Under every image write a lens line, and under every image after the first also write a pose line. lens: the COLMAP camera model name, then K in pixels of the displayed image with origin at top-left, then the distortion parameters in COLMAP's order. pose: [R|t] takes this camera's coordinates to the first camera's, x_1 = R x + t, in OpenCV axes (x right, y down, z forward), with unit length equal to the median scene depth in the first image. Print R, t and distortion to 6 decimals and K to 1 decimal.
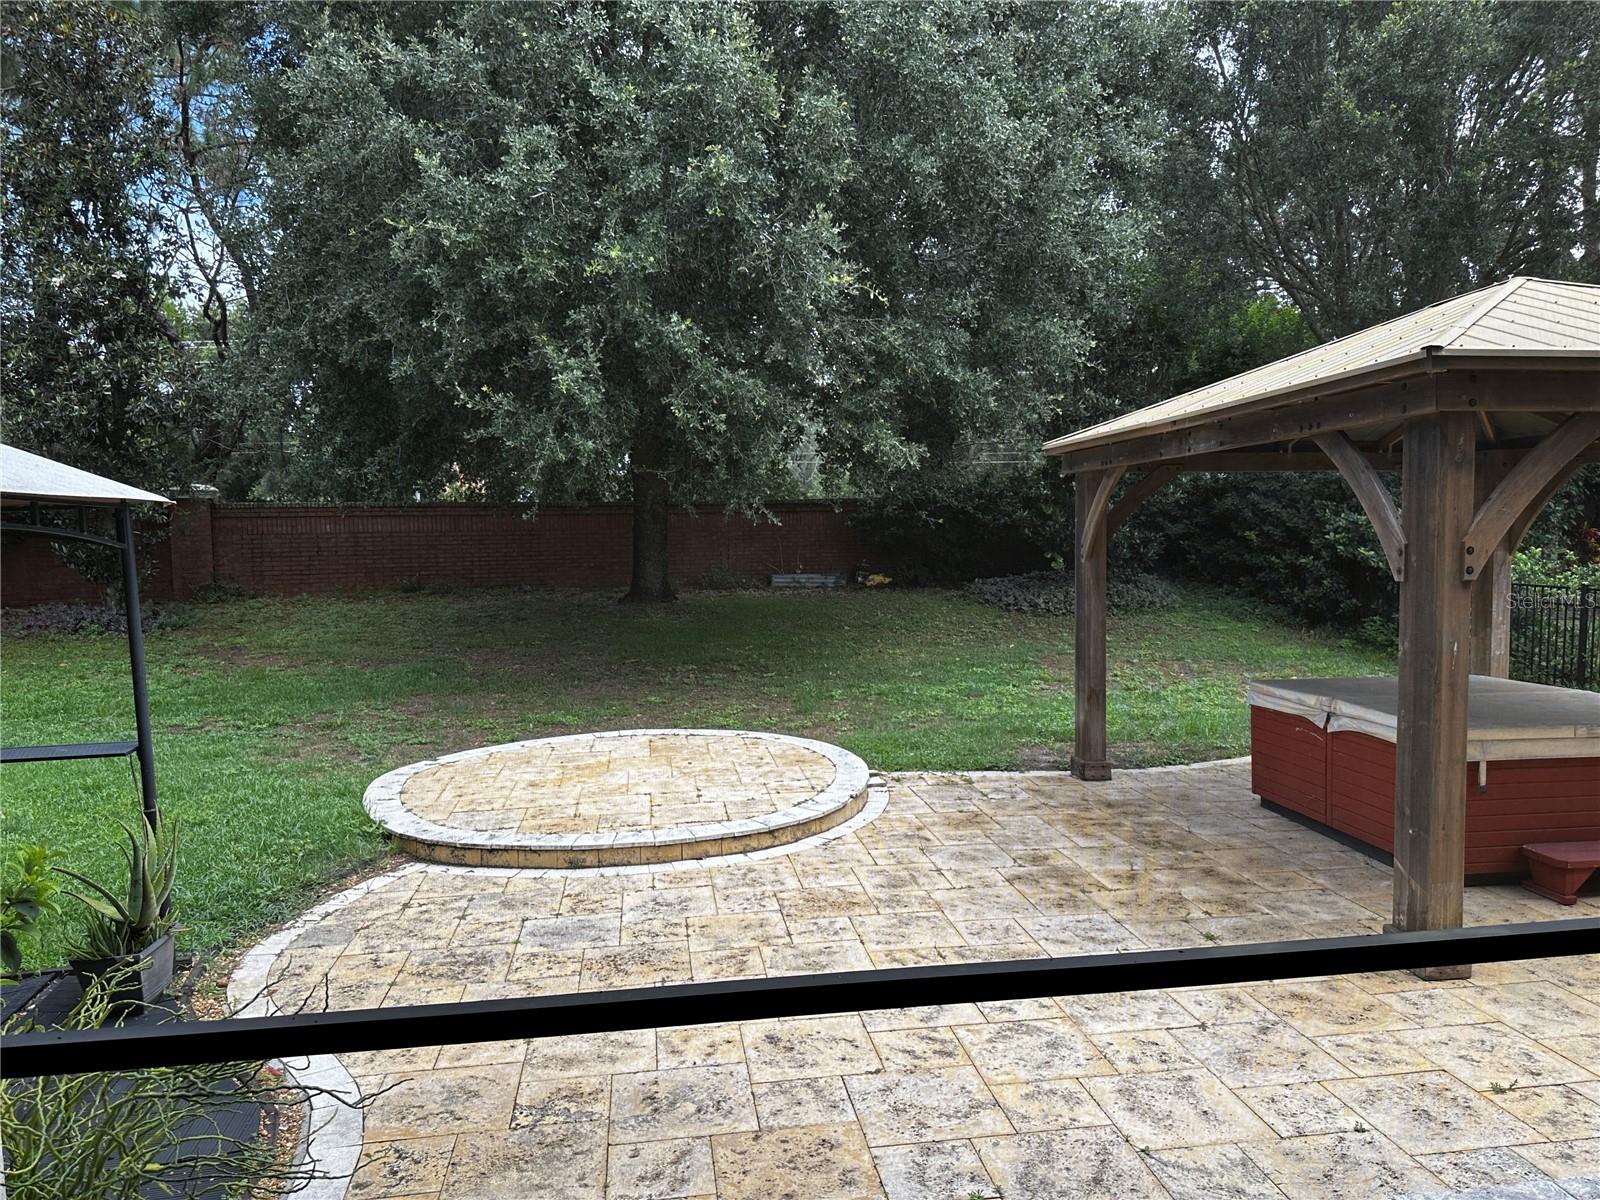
lens RADIAL K [[1130.1, 0, 796.9], [0, 1130.1, 606.3], [0, 0, 1]] dist [0.004843, 0.000605]
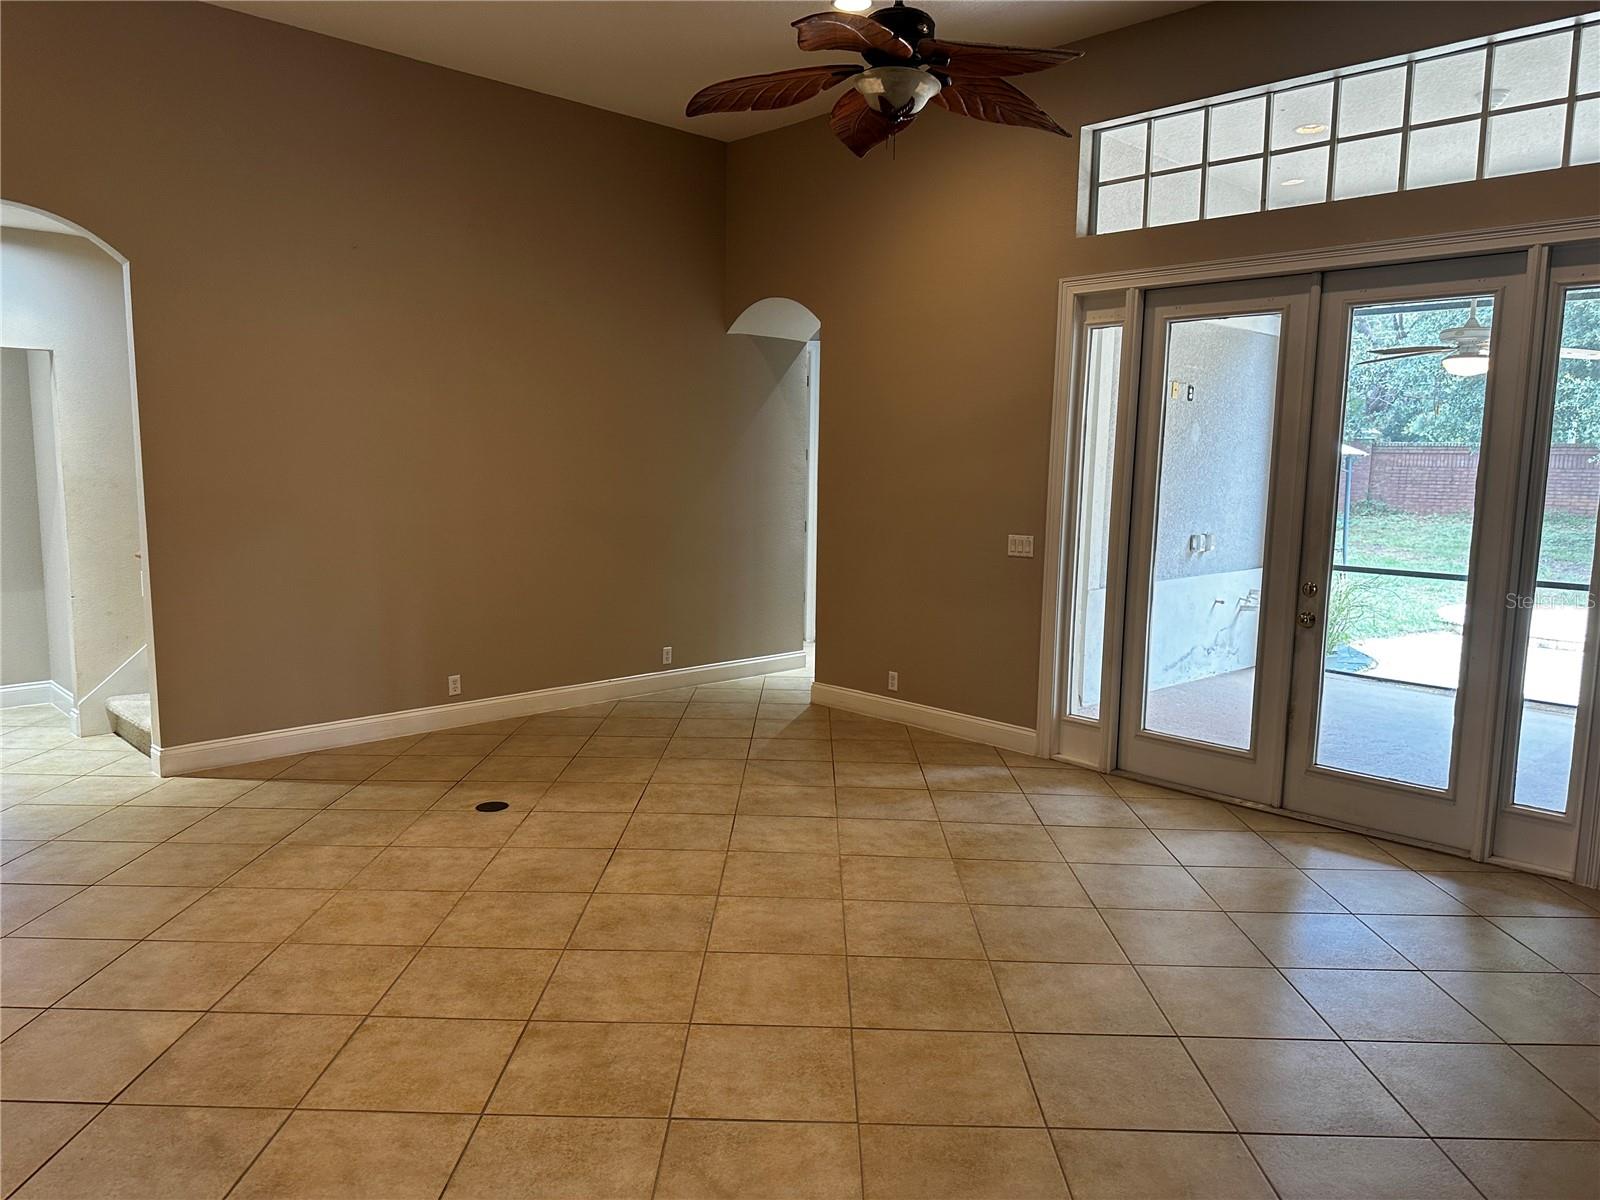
lens RADIAL K [[1140.7, 0, 806.7], [0, 1140.7, 591.6], [0, 0, 1]] dist [0.064016, -0.032322]
pose [[0.603344, 0.123029, -0.787934, 0.206623], [-0.076076, 0.992402, 0.096702, 0.004458], [0.793844, 0.001598, 0.608119, -0.422245]]
